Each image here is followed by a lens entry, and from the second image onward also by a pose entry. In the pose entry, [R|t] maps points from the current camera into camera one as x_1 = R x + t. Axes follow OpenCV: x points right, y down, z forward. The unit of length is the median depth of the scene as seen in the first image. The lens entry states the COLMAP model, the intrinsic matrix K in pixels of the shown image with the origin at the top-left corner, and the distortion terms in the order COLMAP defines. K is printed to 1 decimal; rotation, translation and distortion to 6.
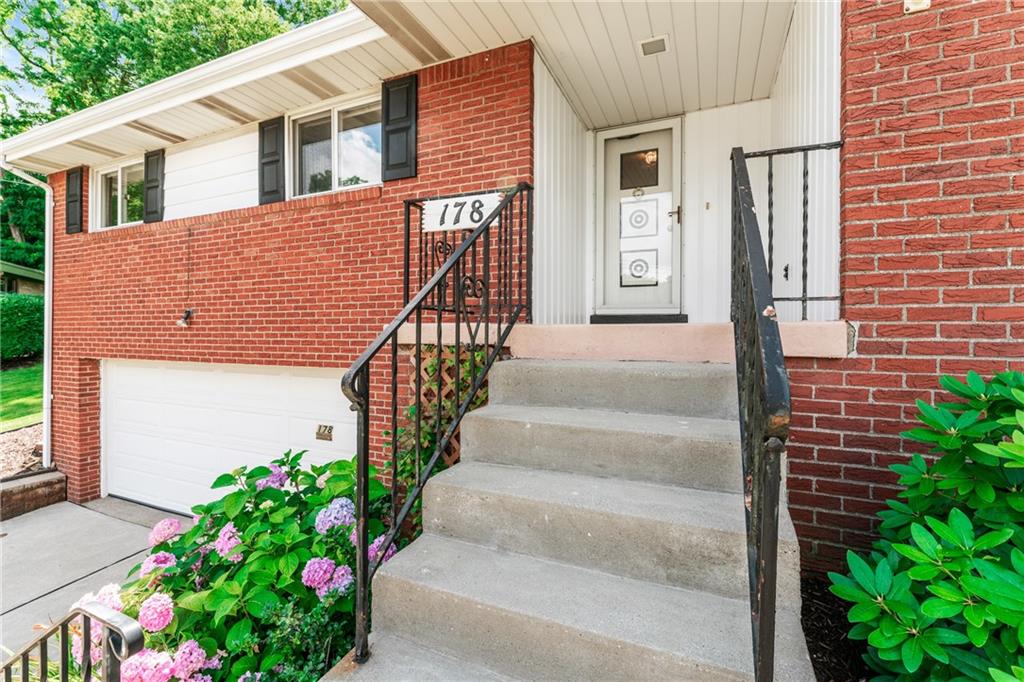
lens RADIAL K [[454.0, 0, 491.6], [0, 454.0, 340.3], [0, 0, 1]] dist [0.001093, 0.000251]
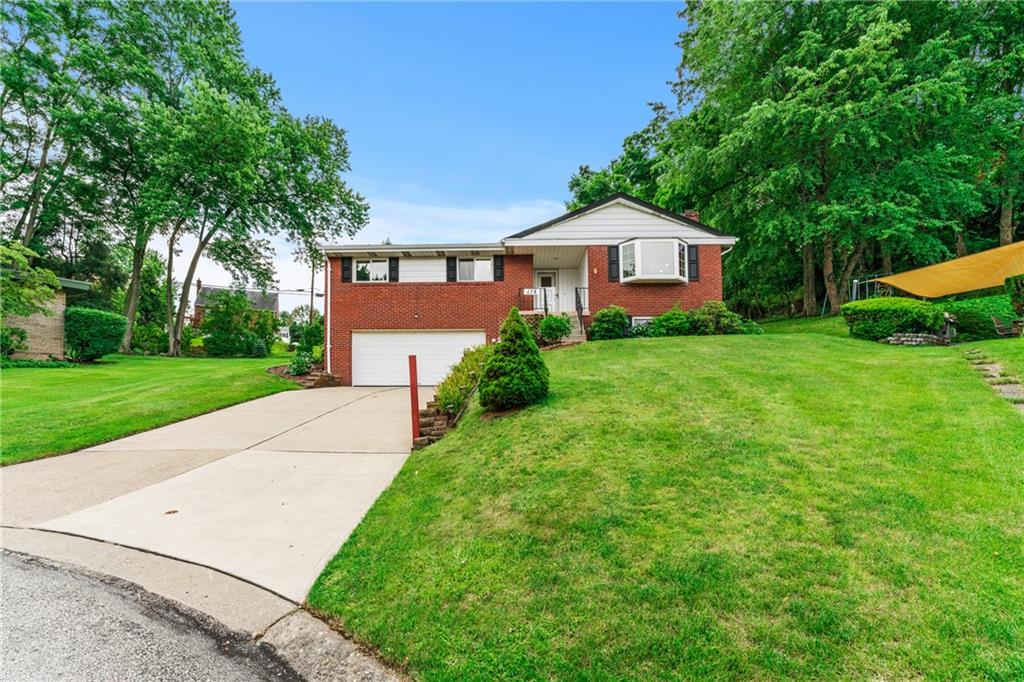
lens RADIAL K [[454.0, 0, 491.6], [0, 454.0, 340.3], [0, 0, 1]] dist [0.001093, 0.000251]
pose [[0.927087, 0.051893, 0.371237, -1.513071], [0.003558, 0.989108, -0.147149, 0.649836], [-0.374830, 0.137741, 0.916804, -2.222978]]
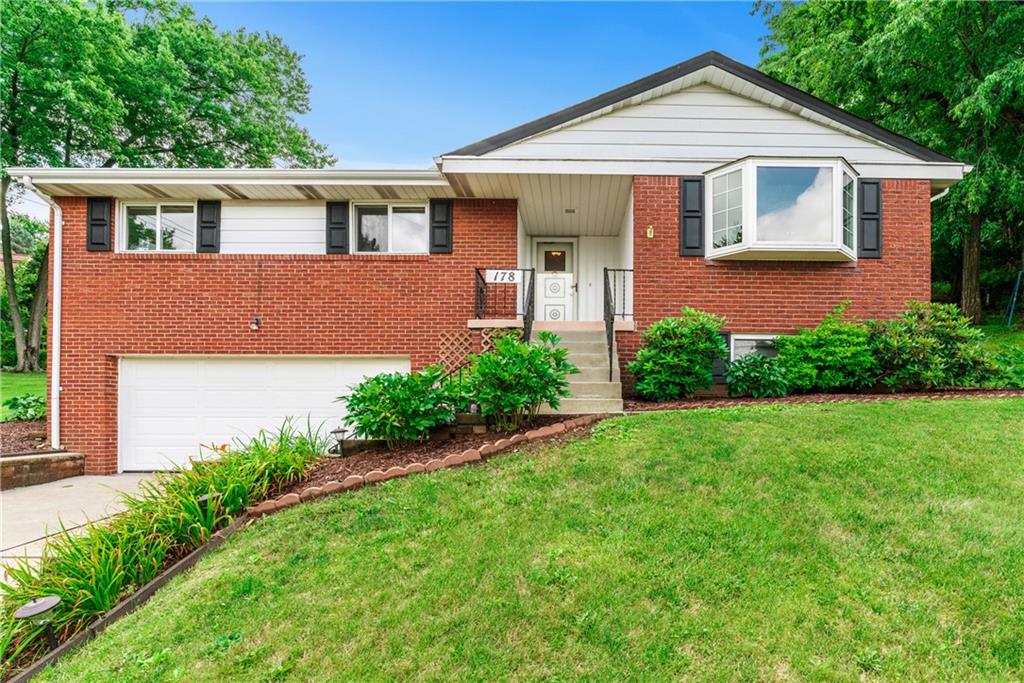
lens RADIAL K [[450.7, 0, 512.0], [0, 450.7, 341.5], [0, 0, 1]] dist [0.000685, 0.000103]
pose [[0.954258, 0.066459, 0.291506, -0.359892], [-0.027959, 0.990546, -0.134302, 0.197744], [-0.297676, 0.120008, 0.947094, -0.642720]]
